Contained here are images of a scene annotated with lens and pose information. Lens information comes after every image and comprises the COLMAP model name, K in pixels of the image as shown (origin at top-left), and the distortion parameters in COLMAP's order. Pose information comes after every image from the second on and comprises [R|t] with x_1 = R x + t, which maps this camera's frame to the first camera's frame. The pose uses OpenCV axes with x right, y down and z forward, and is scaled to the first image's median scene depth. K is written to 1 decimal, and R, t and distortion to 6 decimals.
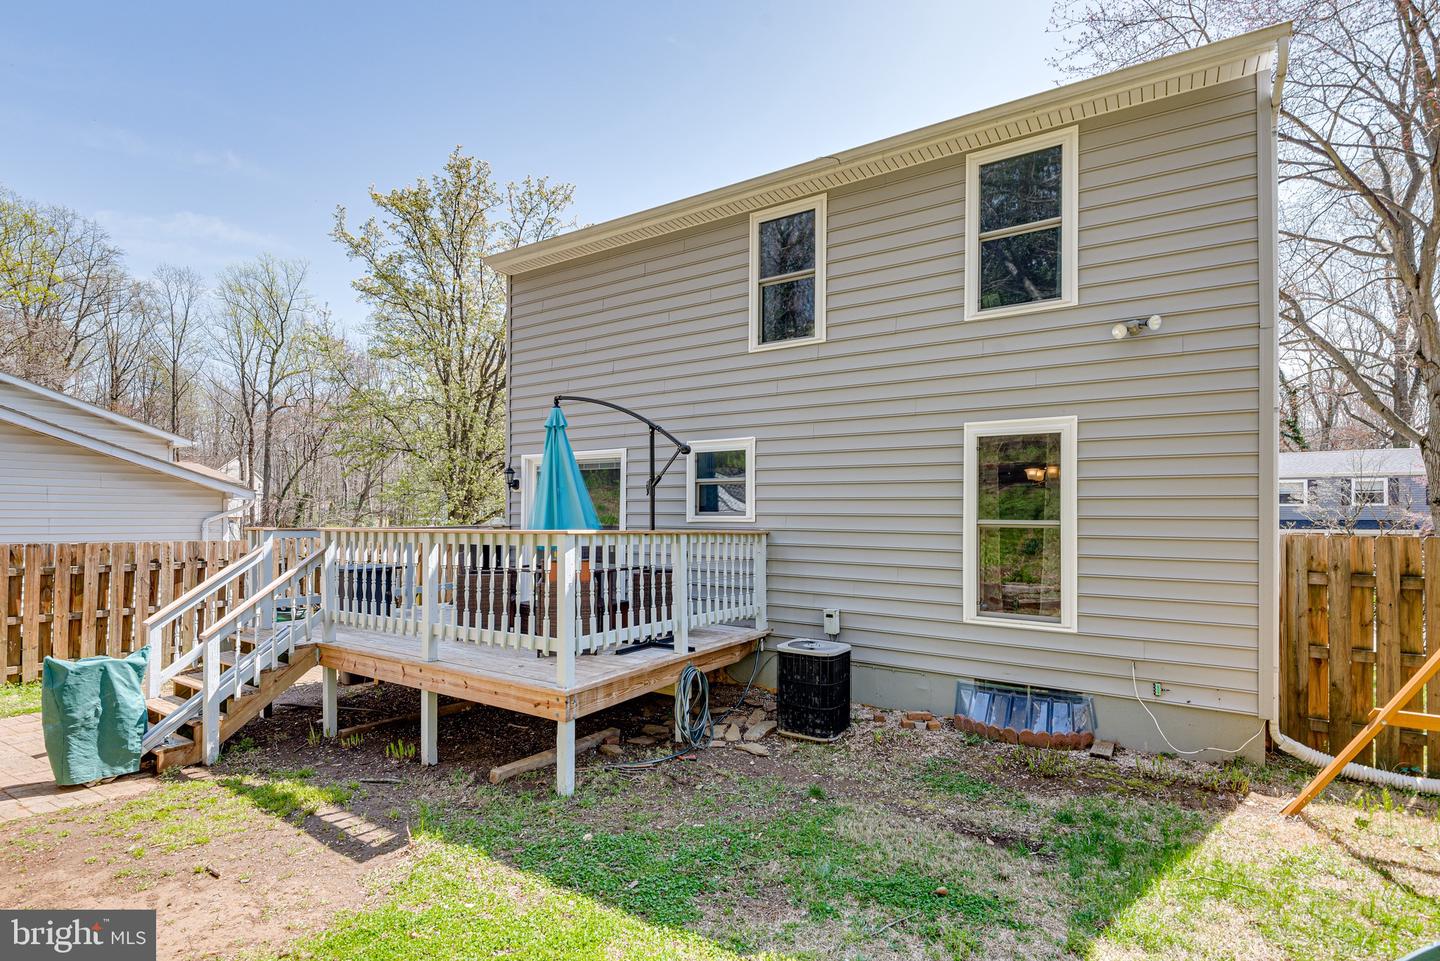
lens RADIAL K [[686.9, 0, 720.8], [0, 686.9, 506.8], [0, 0, 1]] dist [0.034753, -0.022892]
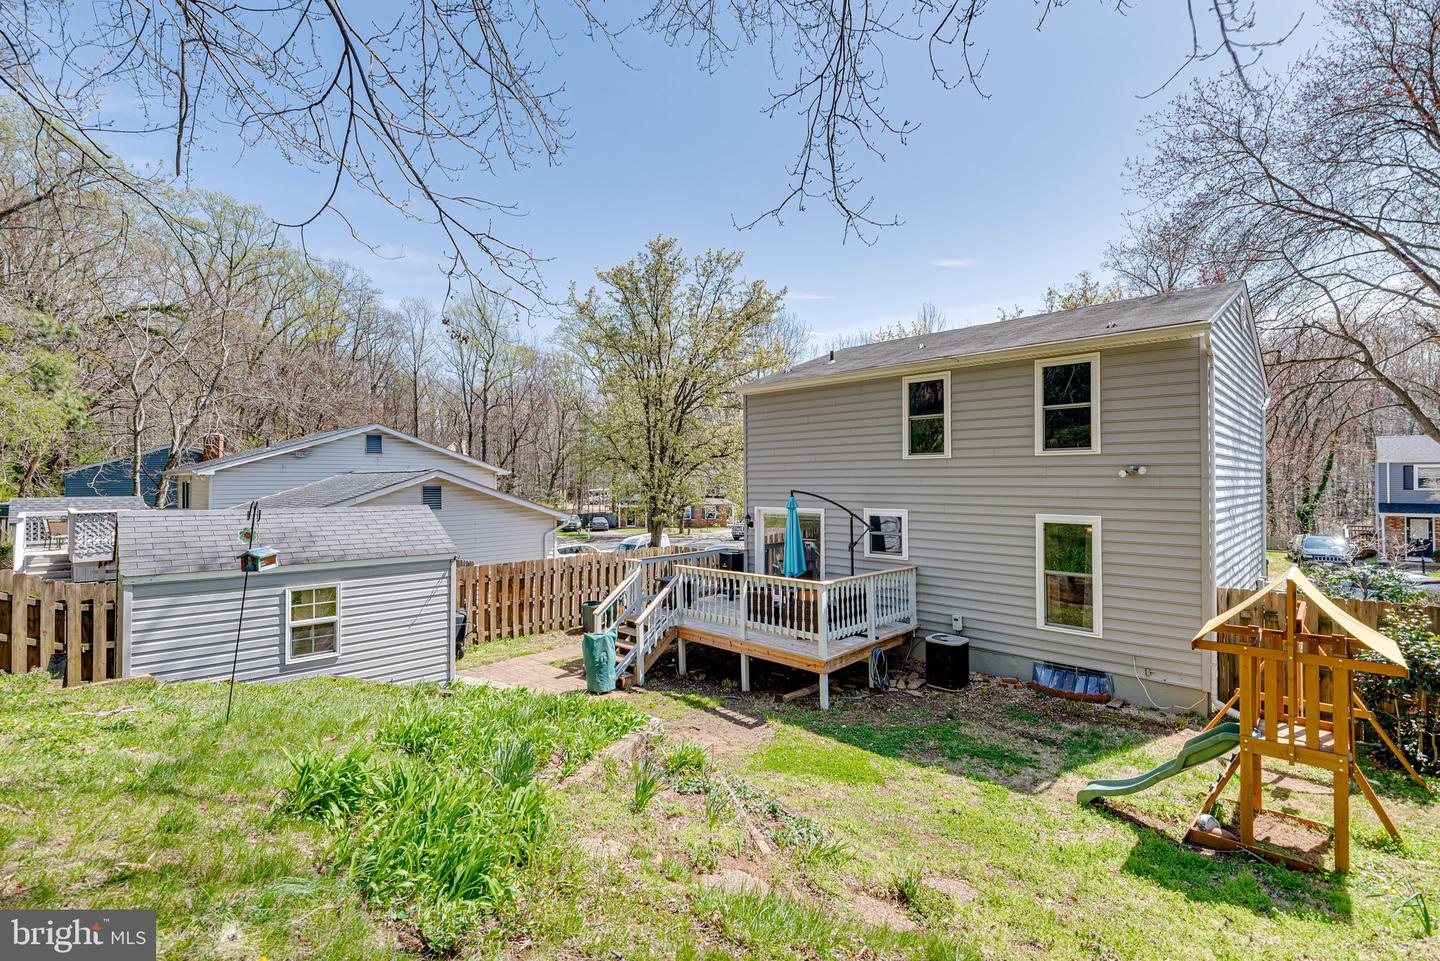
lens RADIAL K [[642.9, 0, 722.1], [0, 642.9, 472.9], [0, 0, 1]] dist [0.039250, -0.023739]
pose [[0.981679, -0.012714, -0.190119, -0.118002], [0.013425, 0.999907, 0.002451, -0.250273], [0.190071, -0.004959, 0.981758, -0.793711]]
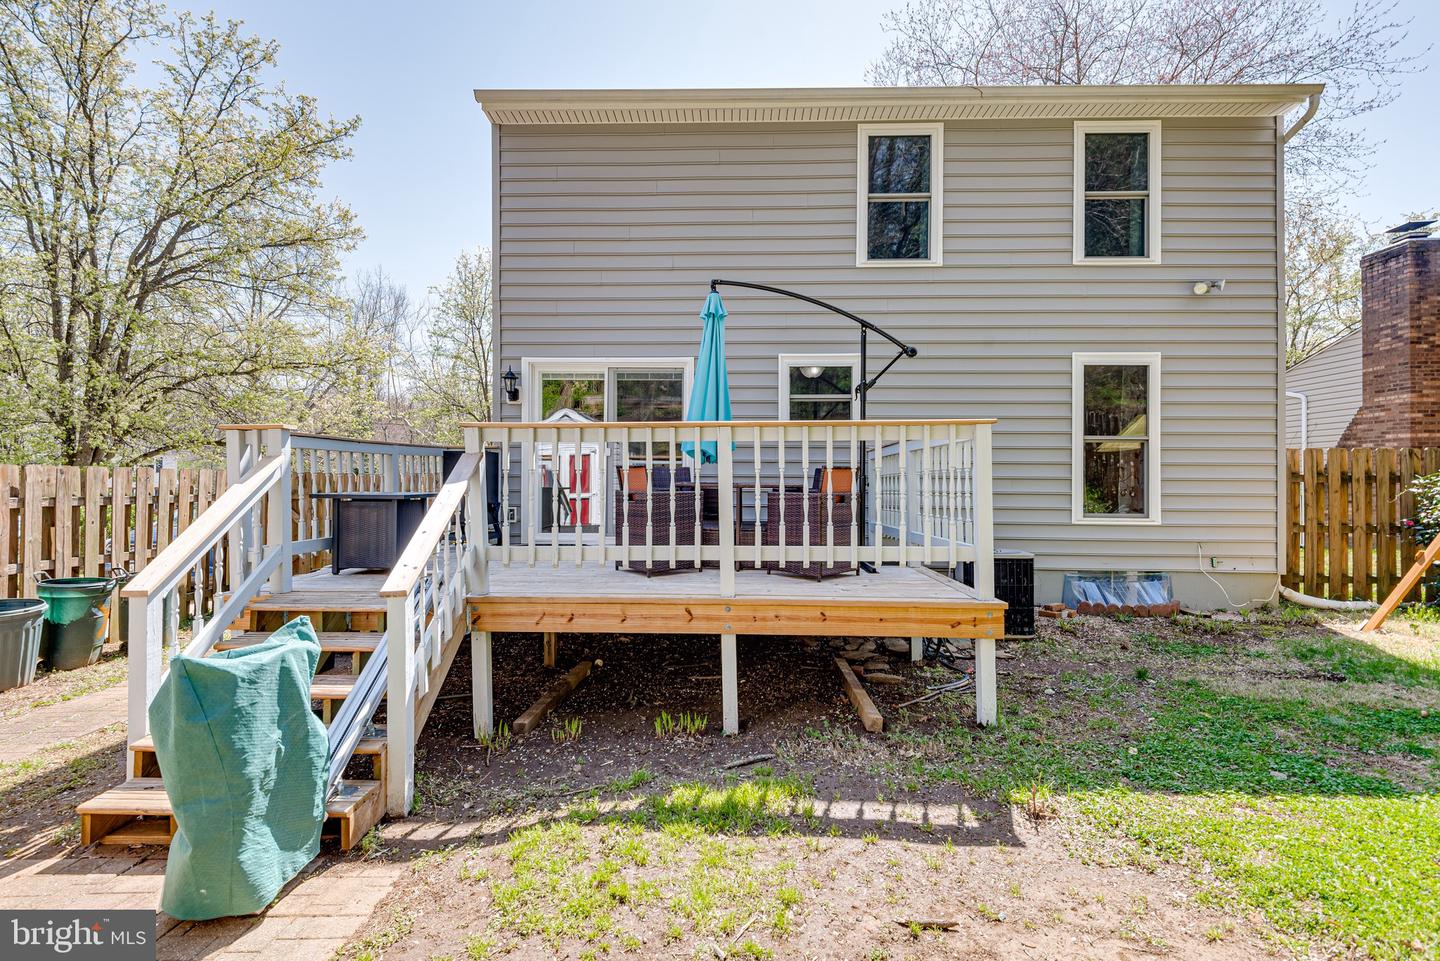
lens RADIAL K [[642.9, 0, 722.1], [0, 642.9, 472.9], [0, 0, 1]] dist [0.039250, -0.023739]
pose [[0.854360, 0.000031, 0.519682, -0.751881], [-0.006816, 0.999915, 0.011146, 0.076205], [-0.519637, -0.013065, 0.854287, 0.385798]]
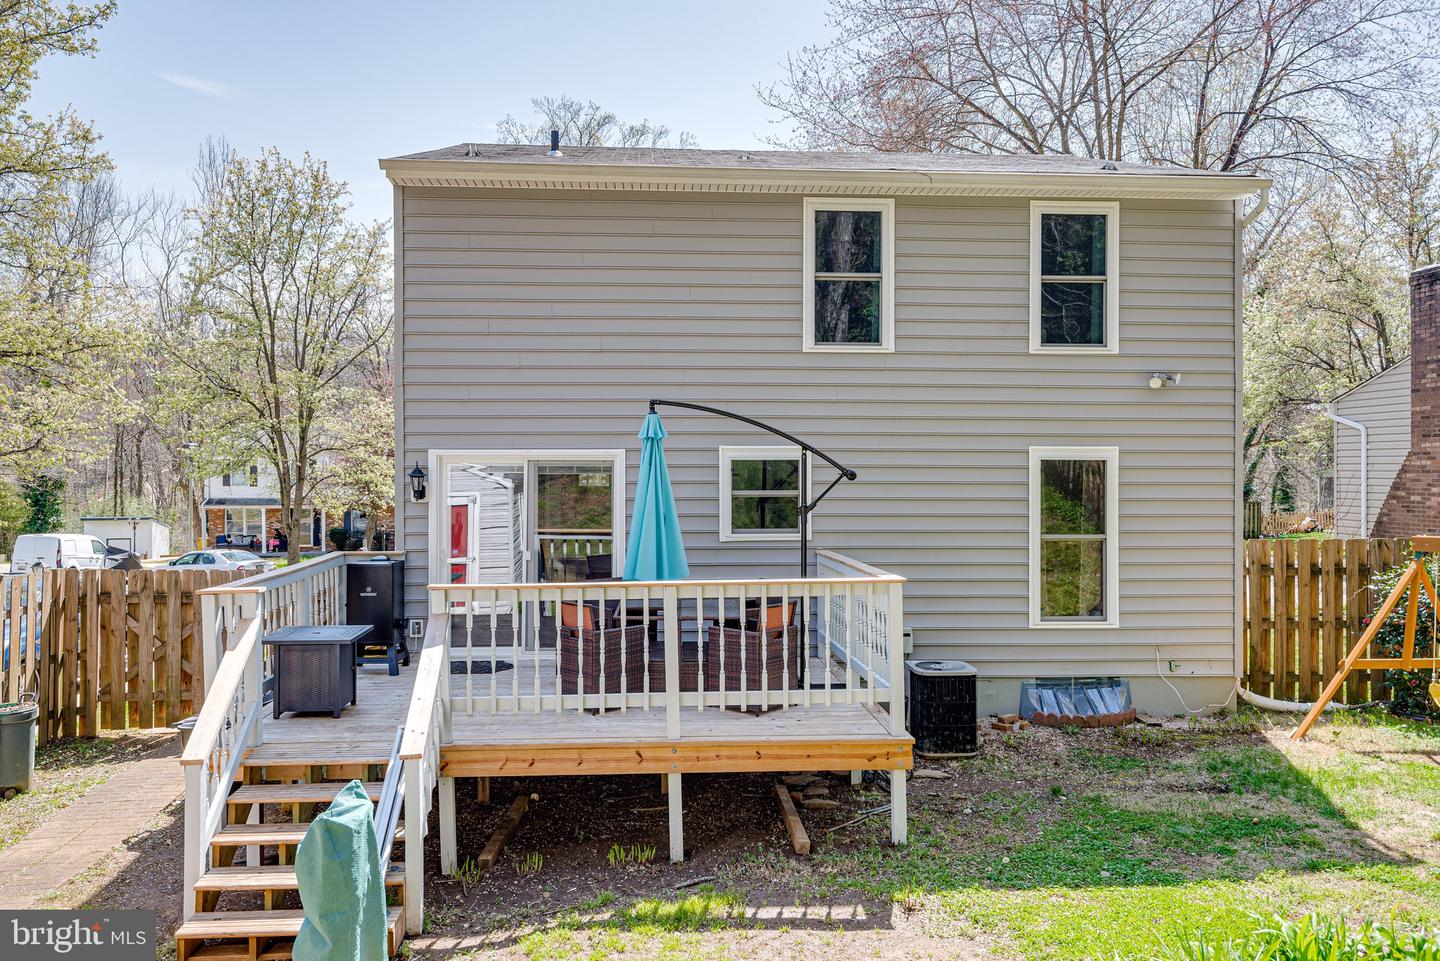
lens RADIAL K [[1041.7, 0, 727.1], [0, 1041.7, 463.0], [0, 0, 1]] dist [0.041371, -0.042654]
pose [[0.802853, -0.006825, 0.596138, -1.066236], [-0.004100, 0.999848, 0.016968, -0.126481], [-0.596163, -0.016066, 0.802703, -0.047035]]
